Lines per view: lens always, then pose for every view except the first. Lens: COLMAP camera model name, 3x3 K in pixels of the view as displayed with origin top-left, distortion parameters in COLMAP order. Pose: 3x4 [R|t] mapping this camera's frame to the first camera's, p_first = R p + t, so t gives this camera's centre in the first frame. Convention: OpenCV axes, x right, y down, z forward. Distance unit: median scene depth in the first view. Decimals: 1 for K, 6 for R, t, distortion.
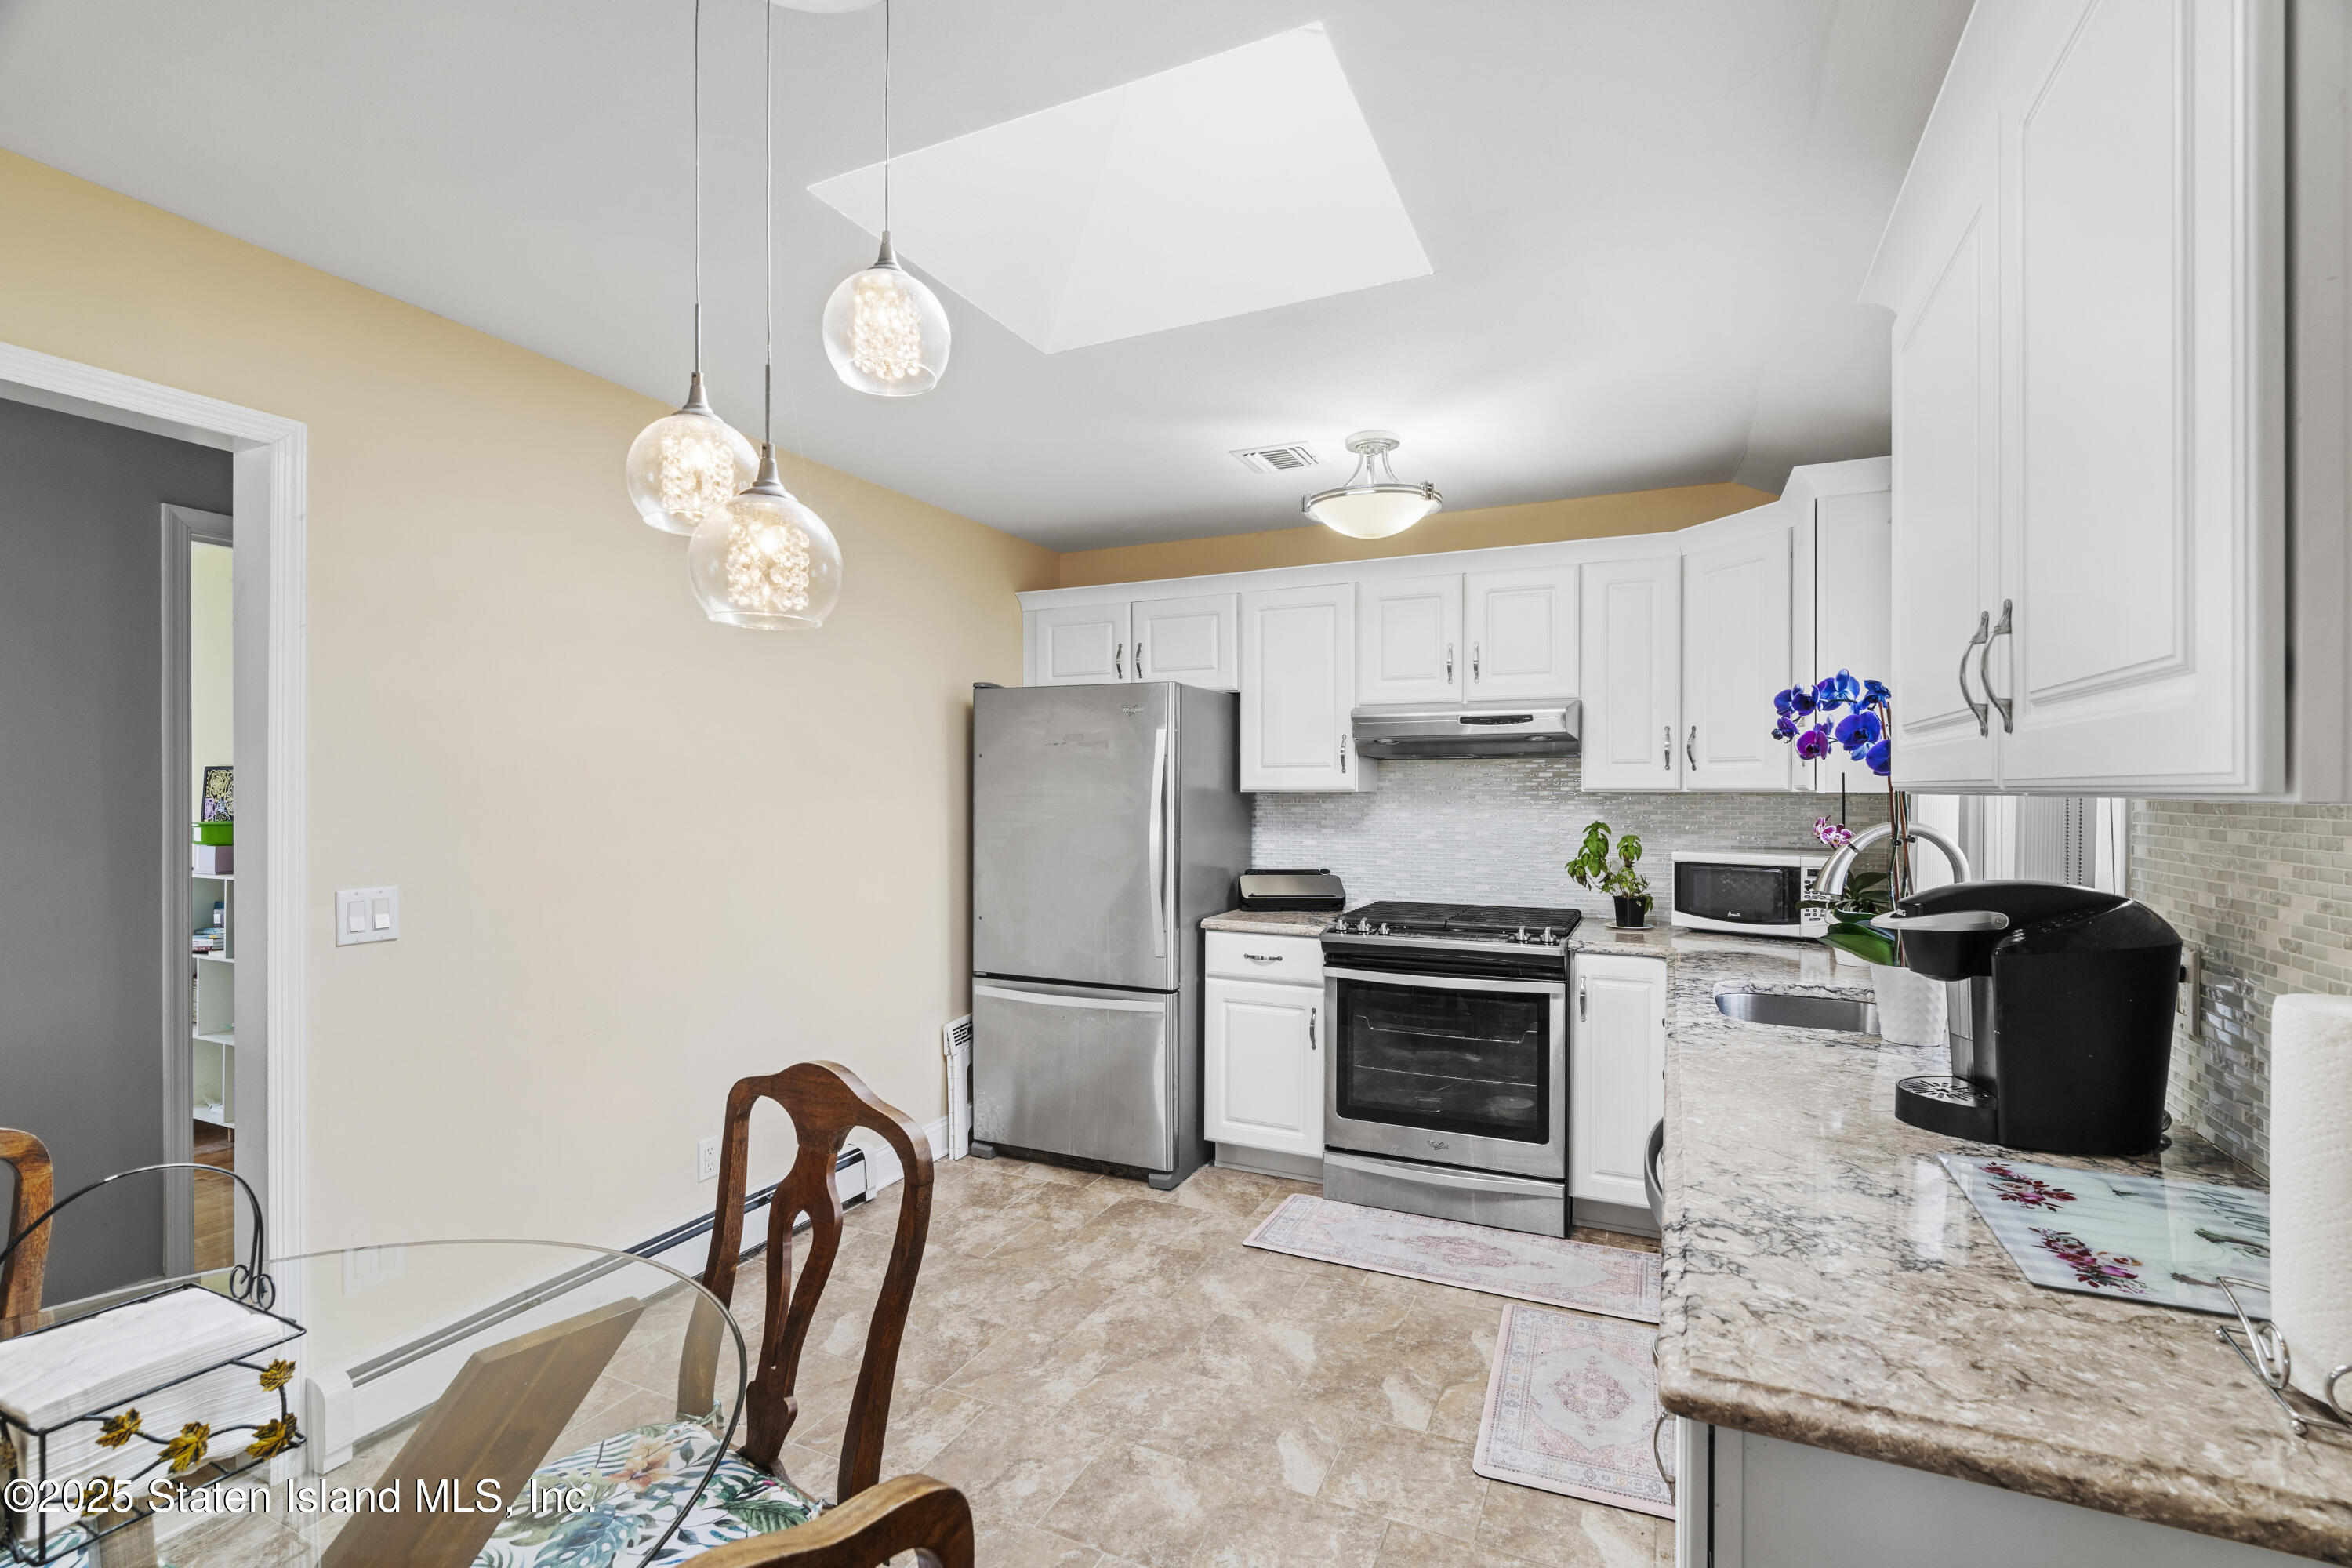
lens RADIAL K [[1054.6, 0, 1176.4], [0, 1054.6, 789.8], [0, 0, 1]] dist [-0.005885, 0.000671]
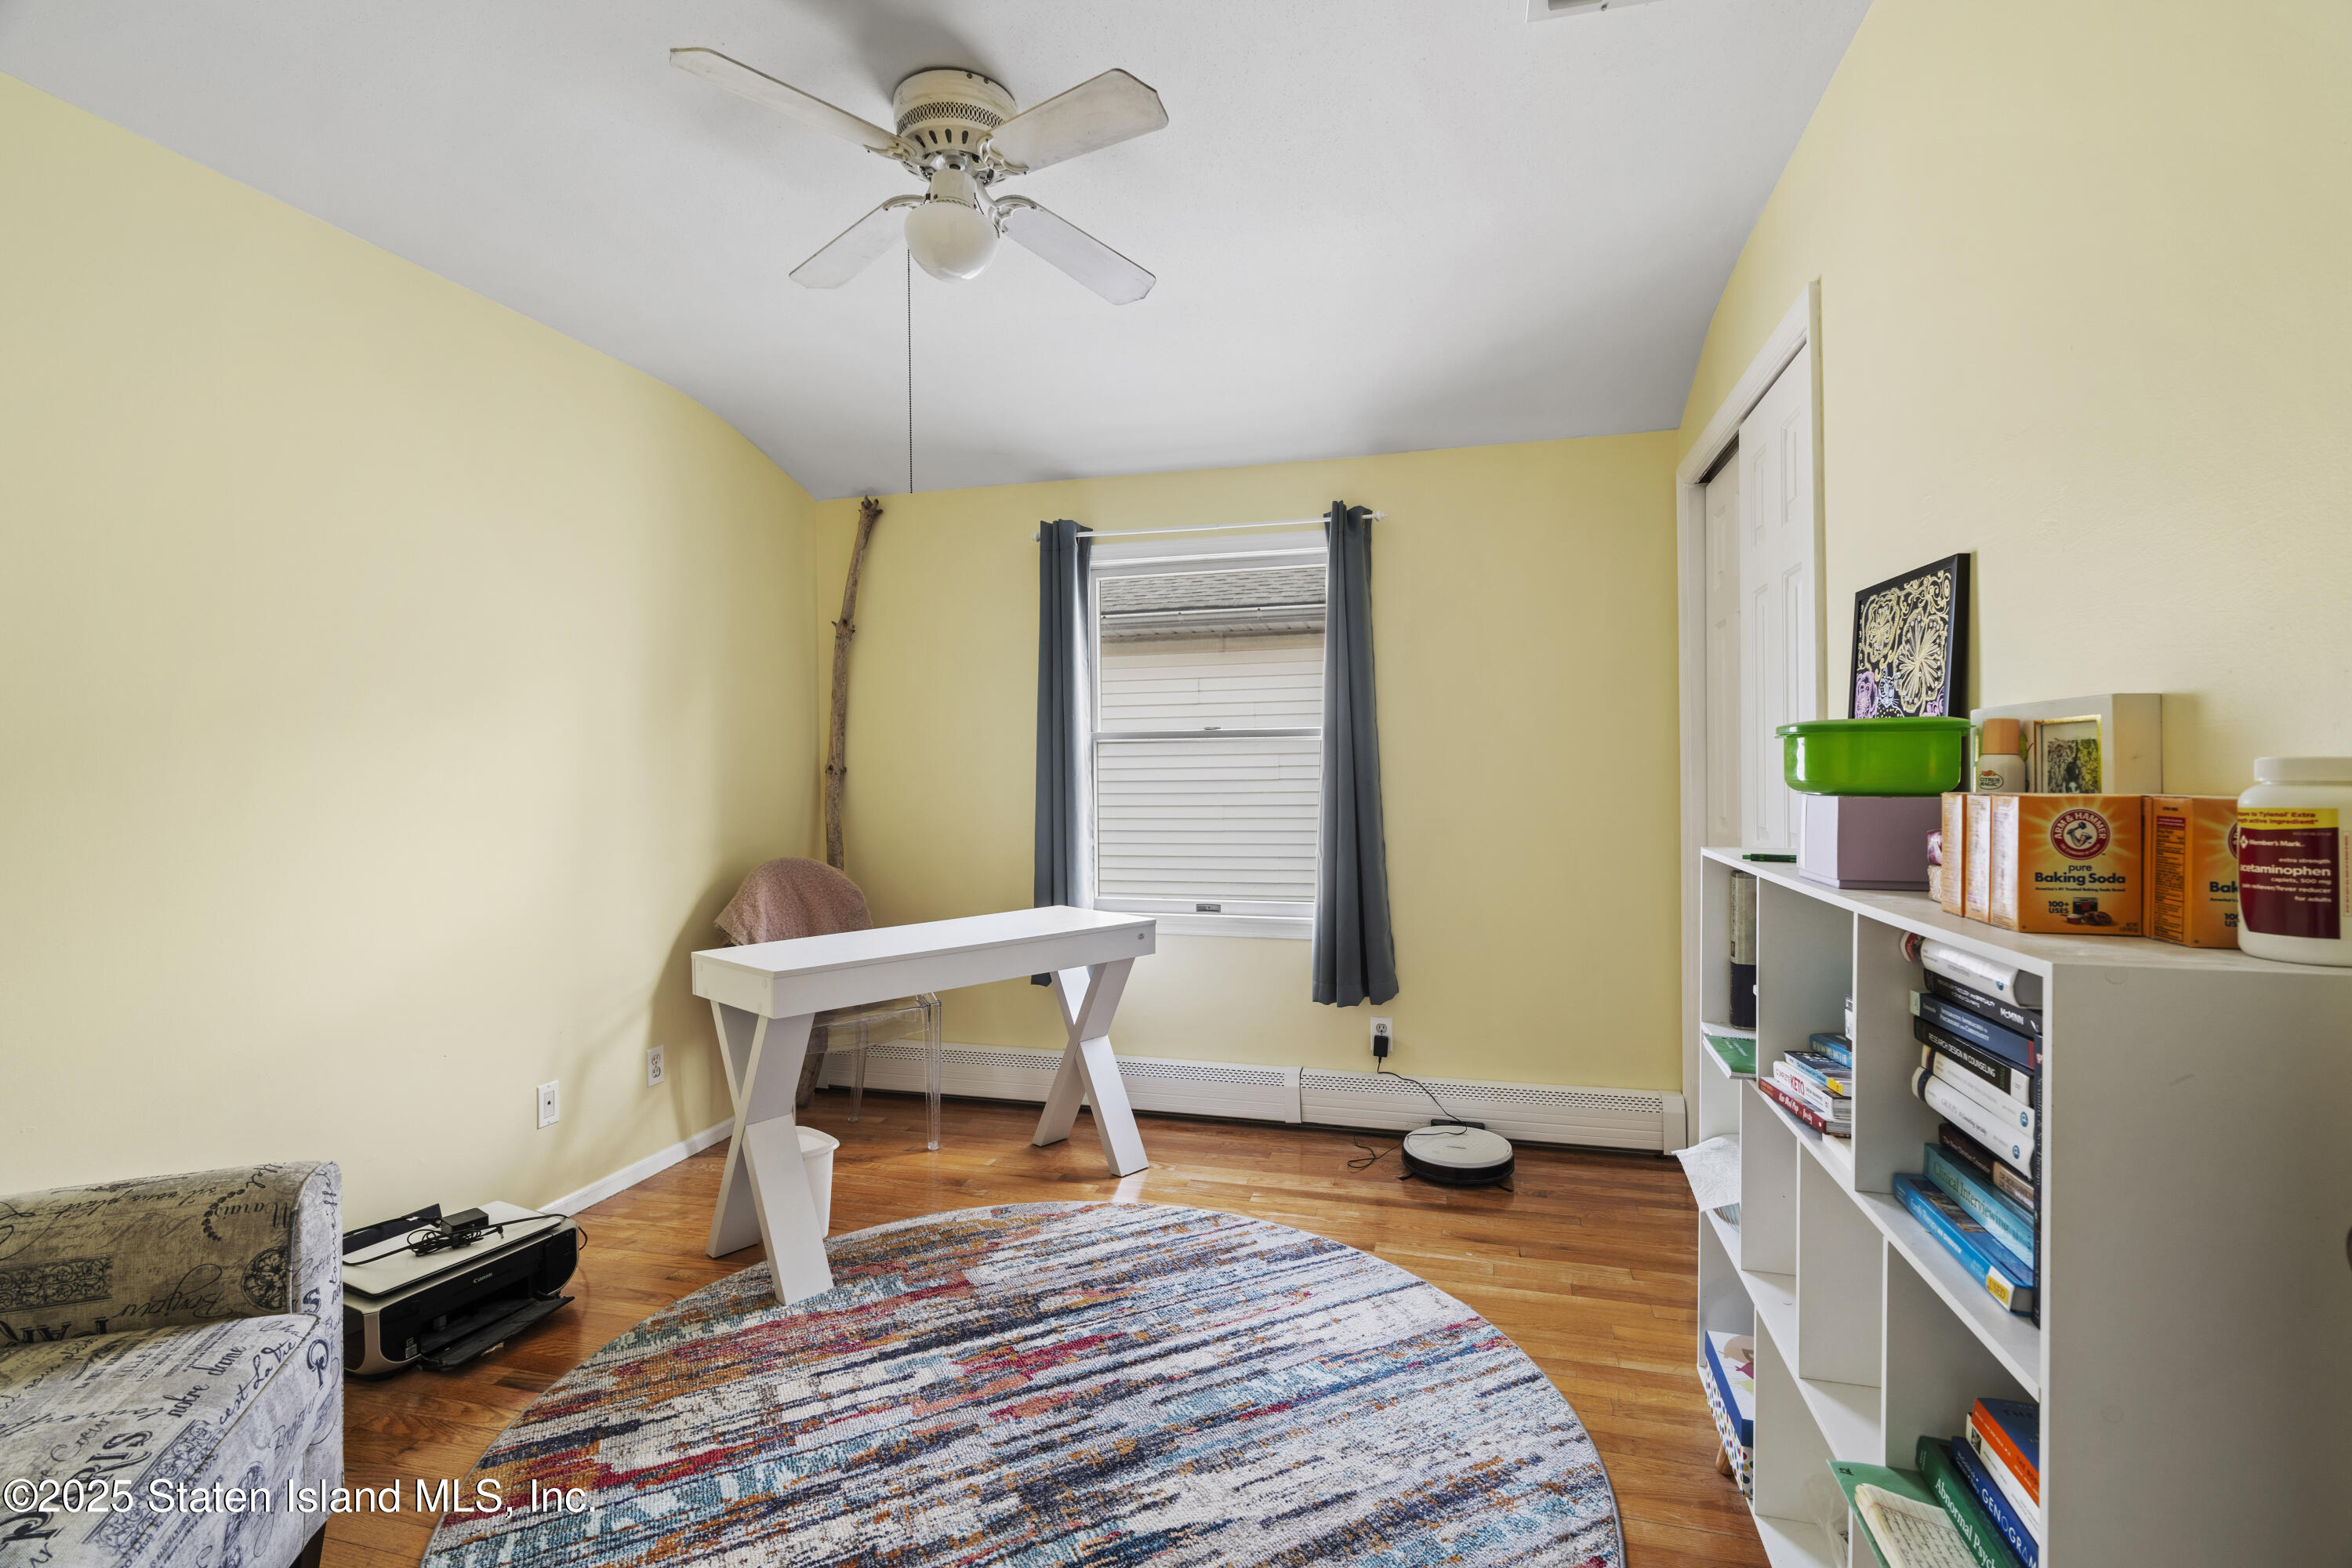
lens RADIAL K [[1054.6, 0, 1177.9], [0, 1054.6, 784.1], [0, 0, 1]] dist [-0.005885, 0.000671]
pose [[-0.986800, 0.002828, -0.161919, -0.613199], [0.002105, 0.999987, 0.004635, 0.046427], [0.161930, 0.004233, -0.986793, 1.339283]]
